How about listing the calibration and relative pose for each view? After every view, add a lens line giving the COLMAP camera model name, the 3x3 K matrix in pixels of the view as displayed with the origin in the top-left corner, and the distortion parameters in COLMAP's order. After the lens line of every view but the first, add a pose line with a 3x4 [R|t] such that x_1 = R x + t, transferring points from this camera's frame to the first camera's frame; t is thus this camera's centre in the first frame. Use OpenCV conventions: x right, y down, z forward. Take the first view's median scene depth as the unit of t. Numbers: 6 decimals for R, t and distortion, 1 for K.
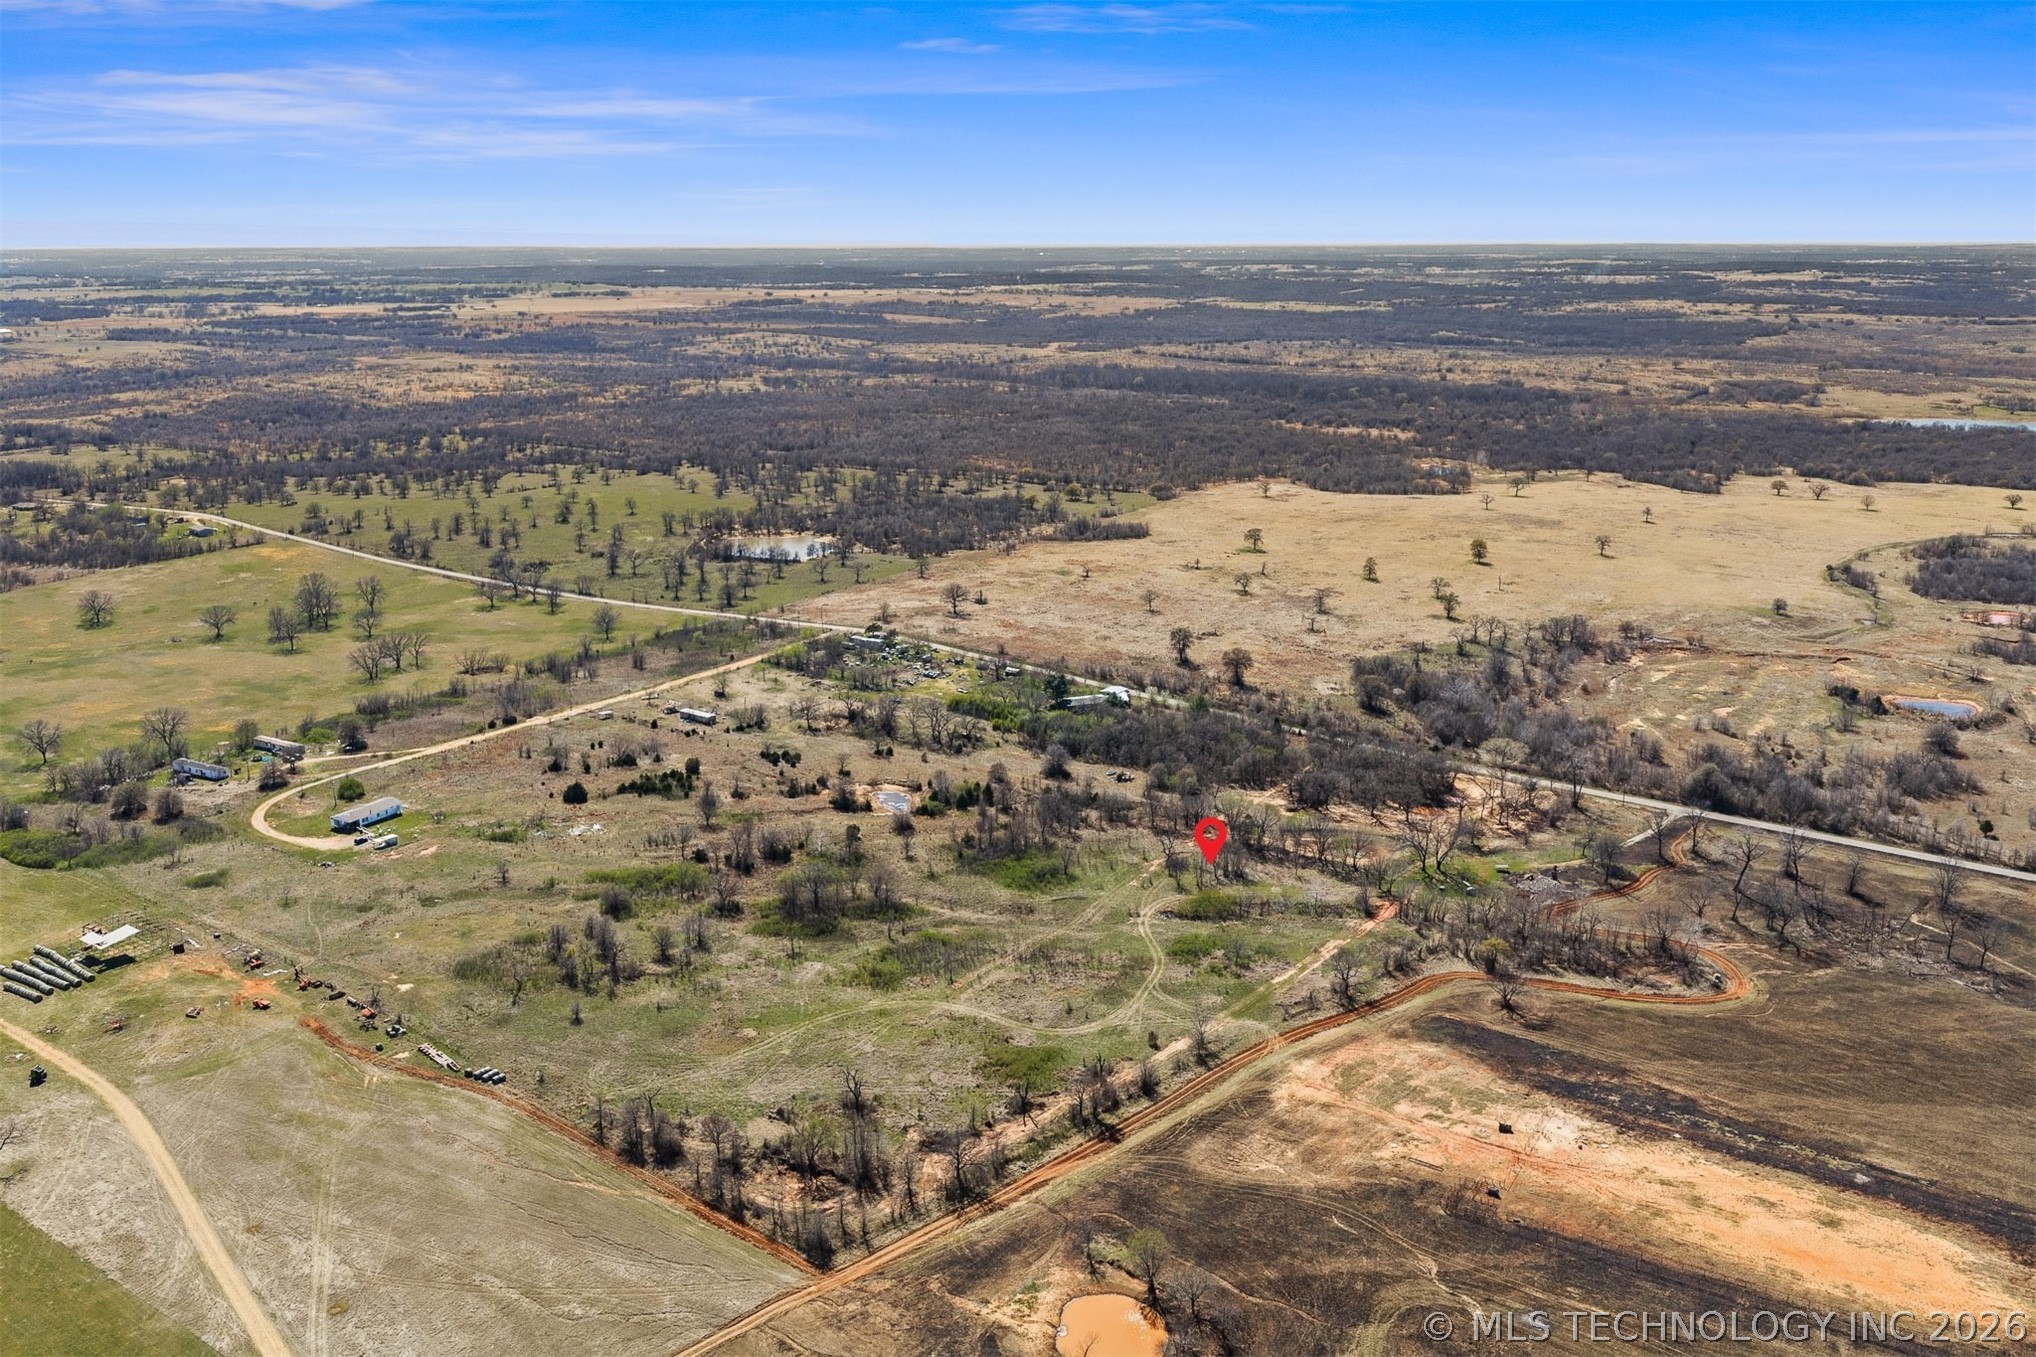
lens RADIAL K [[1697.7, 0, 1022.4], [0, 1697.7, 677.5], [0, 0, 1]] dist [0.014604, -0.007142]
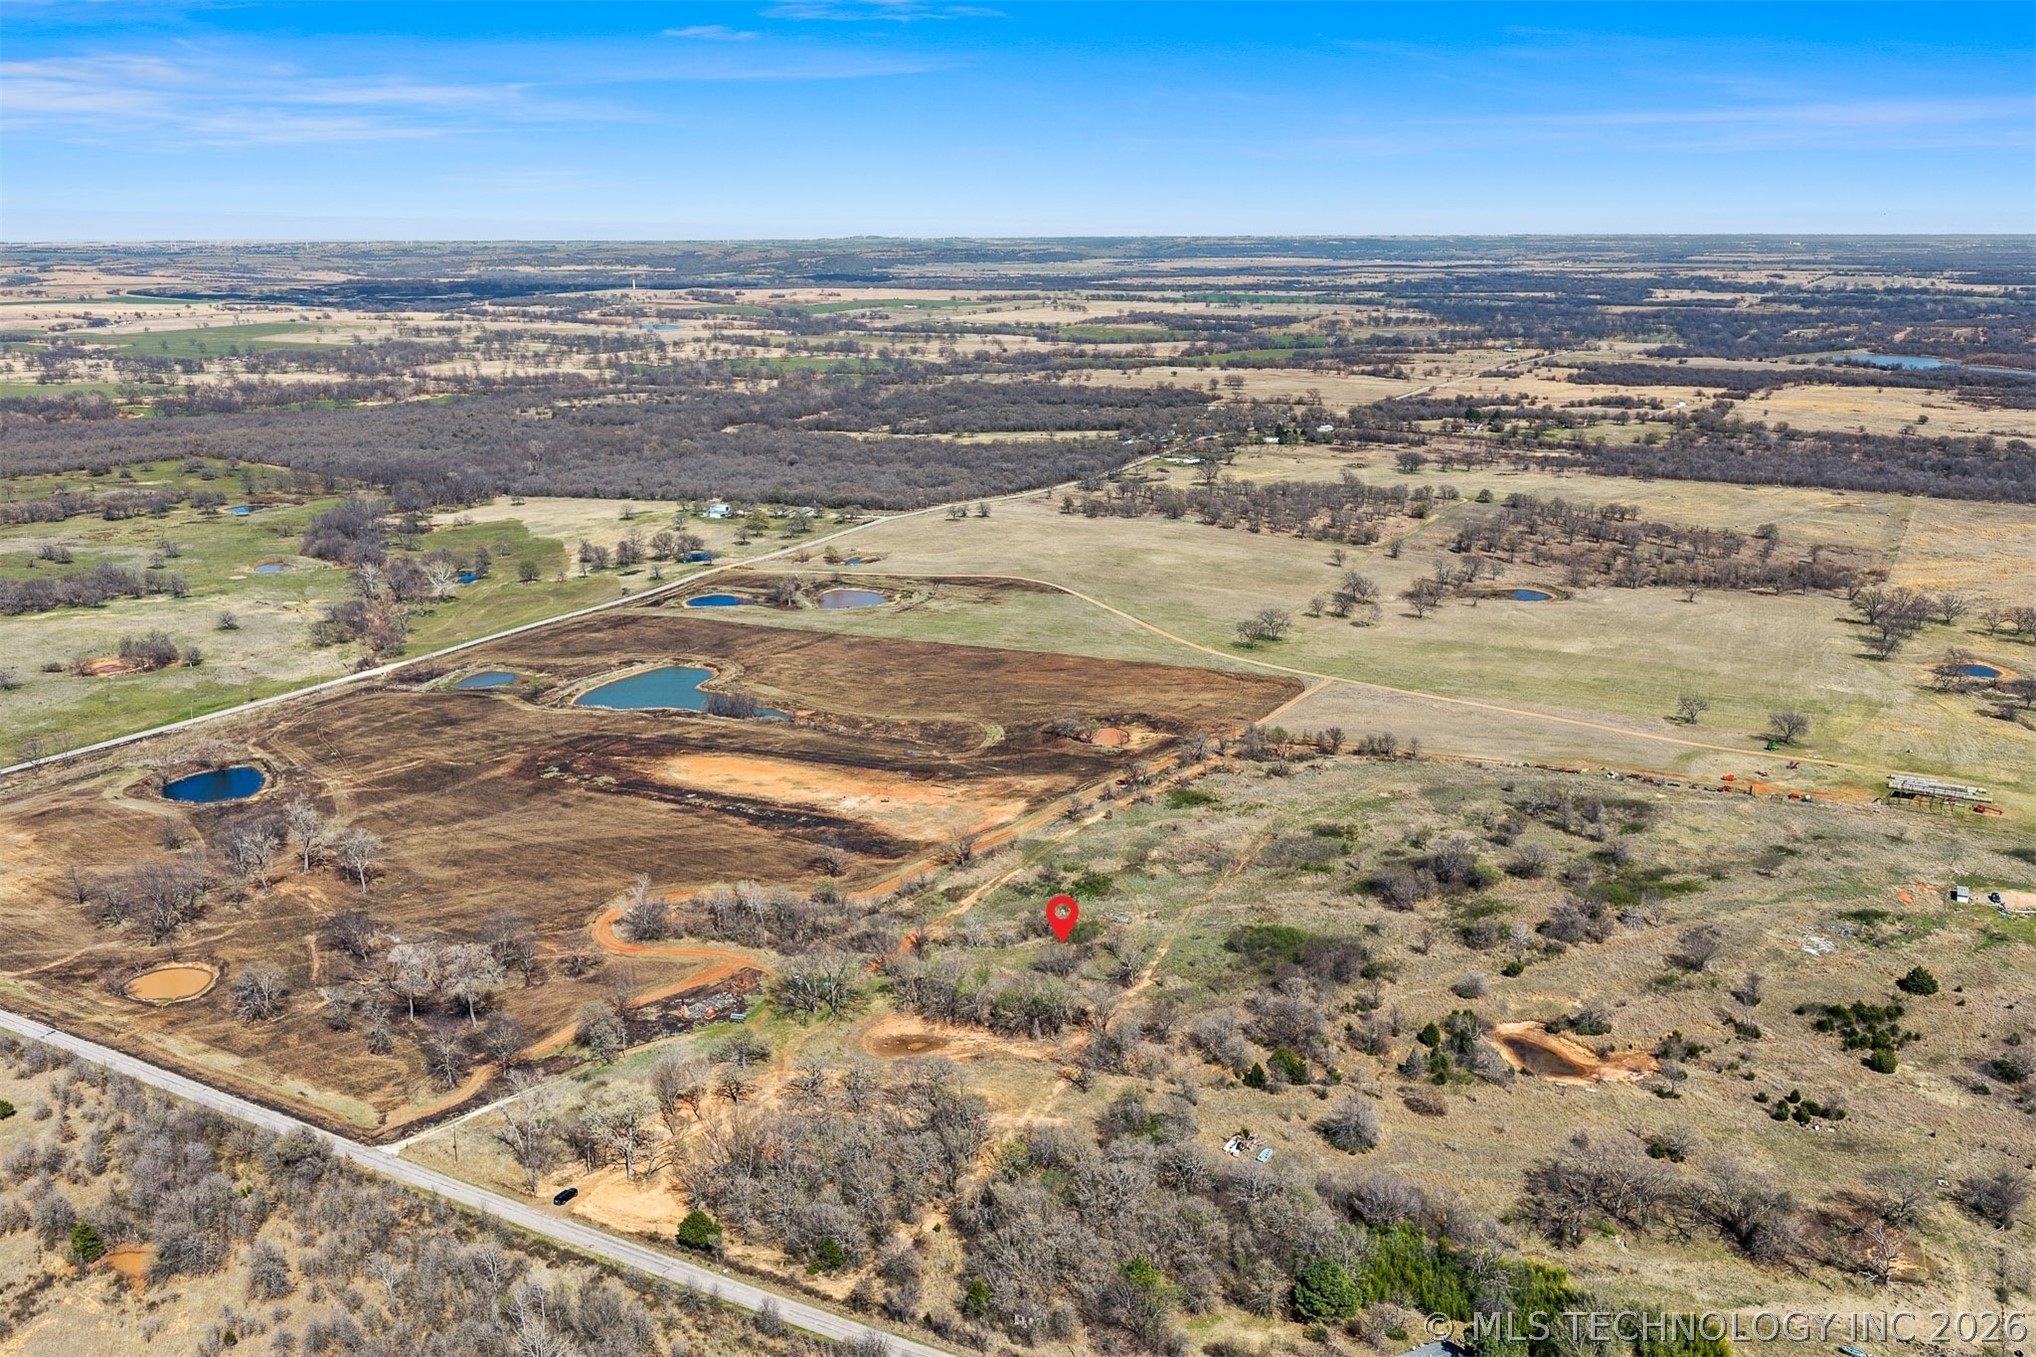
lens RADIAL K [[1697.7, 0, 1022.4], [0, 1697.7, 677.5], [0, 0, 1]] dist [0.014604, -0.007142]
pose [[-0.993734, 0.038910, -0.104777, 0.255505], [-0.018048, 0.869277, 0.493995, -0.510558], [0.110302, 0.492791, -0.863128, 1.886003]]
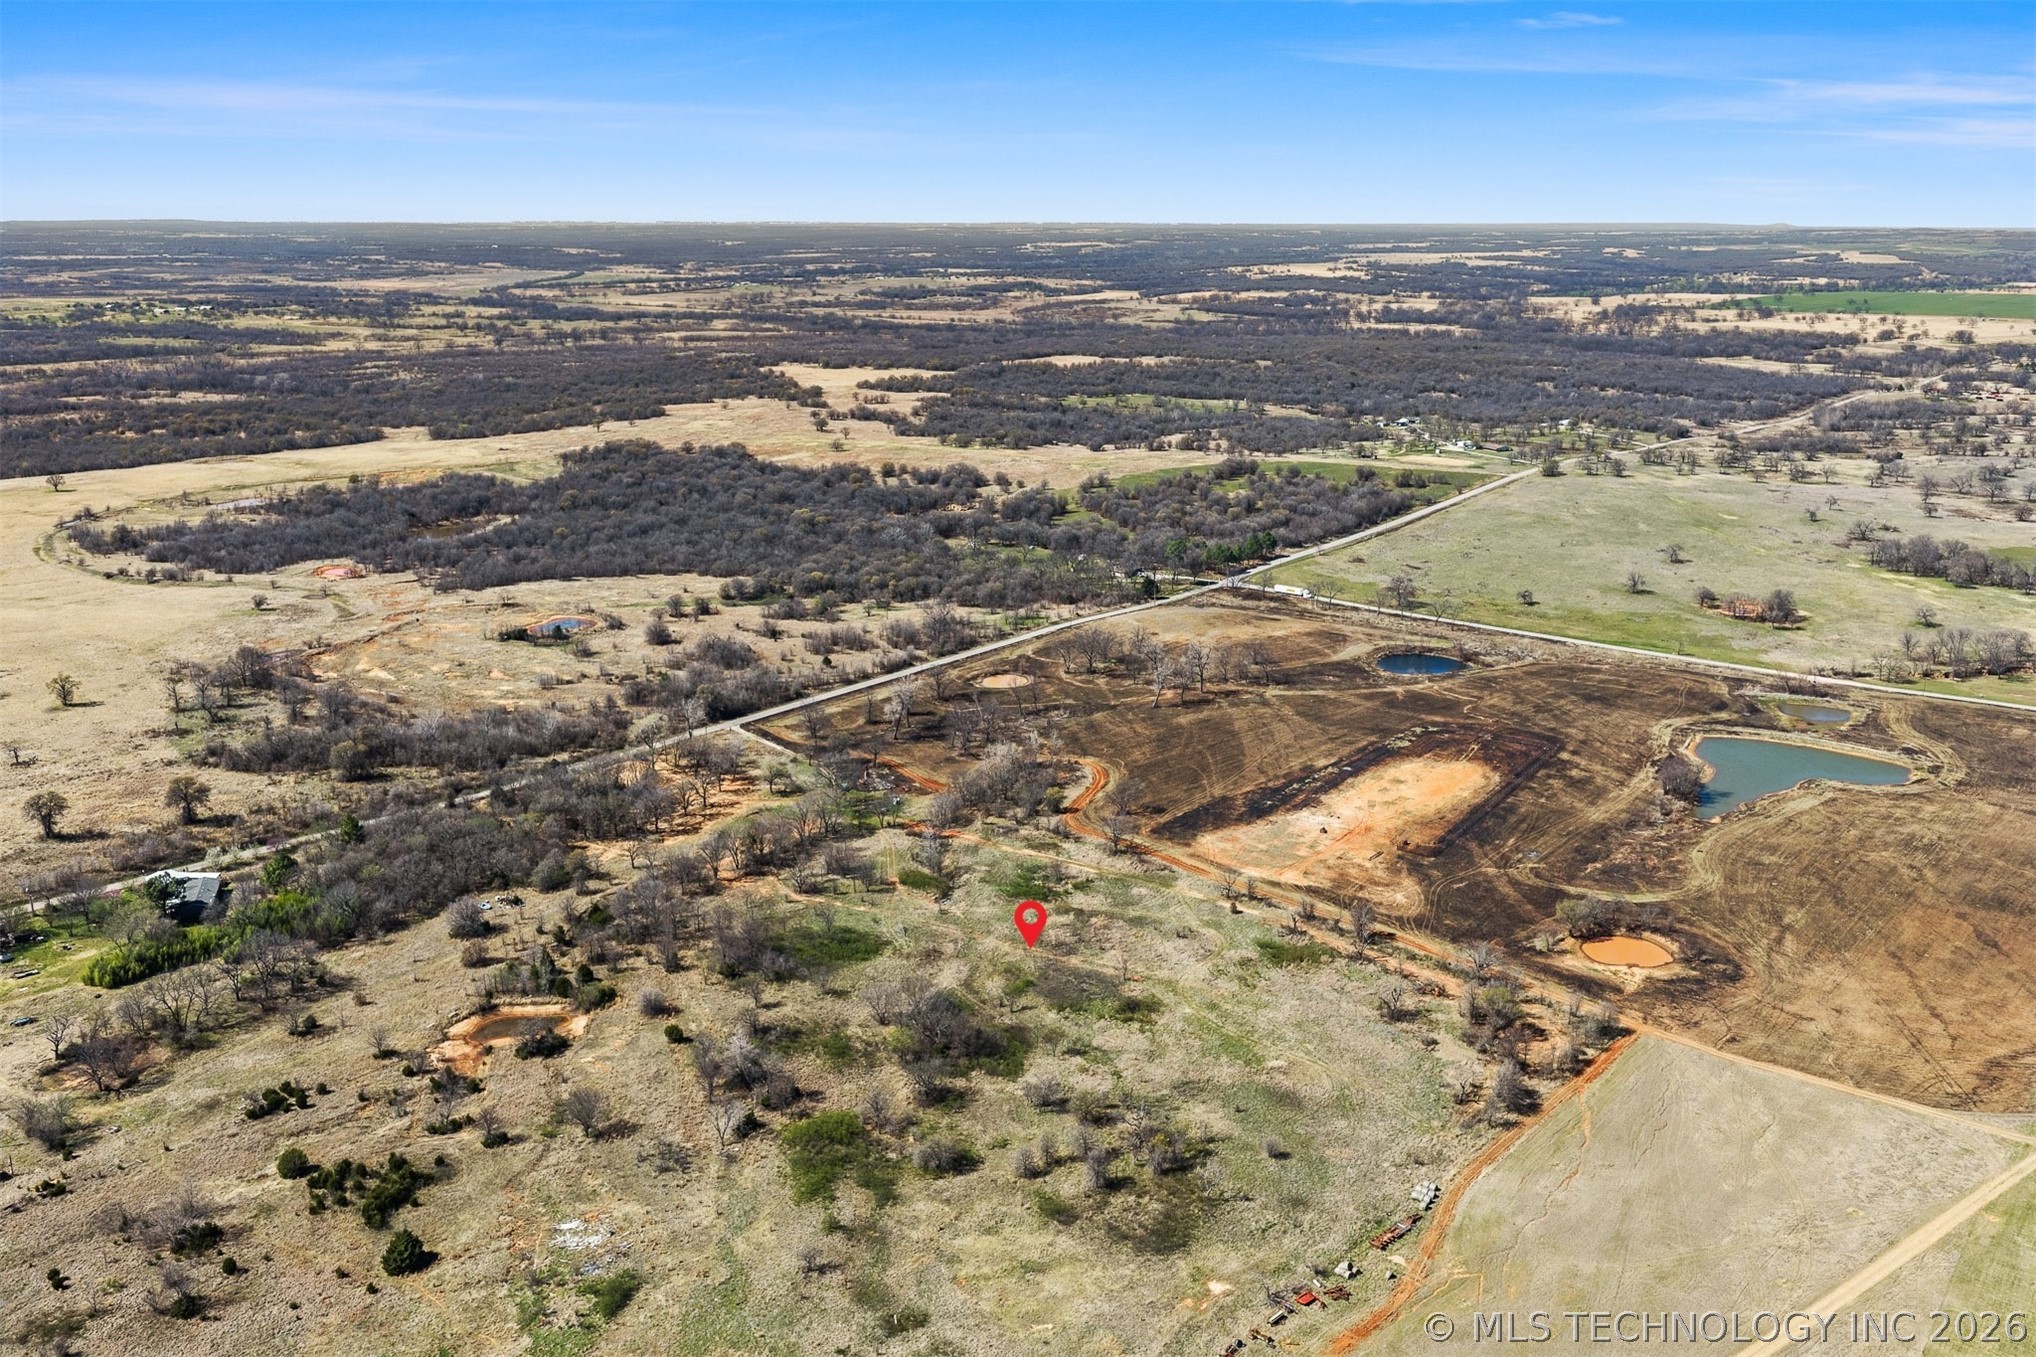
lens RADIAL K [[1697.7, 0, 1022.4], [0, 1697.7, 677.5], [0, 0, 1]] dist [0.014604, -0.007142]
pose [[0.029074, -0.257751, 0.965774, -0.901910], [0.253054, 0.936606, 0.242349, -0.229597], [-0.967015, 0.237347, 0.092456, 0.870574]]
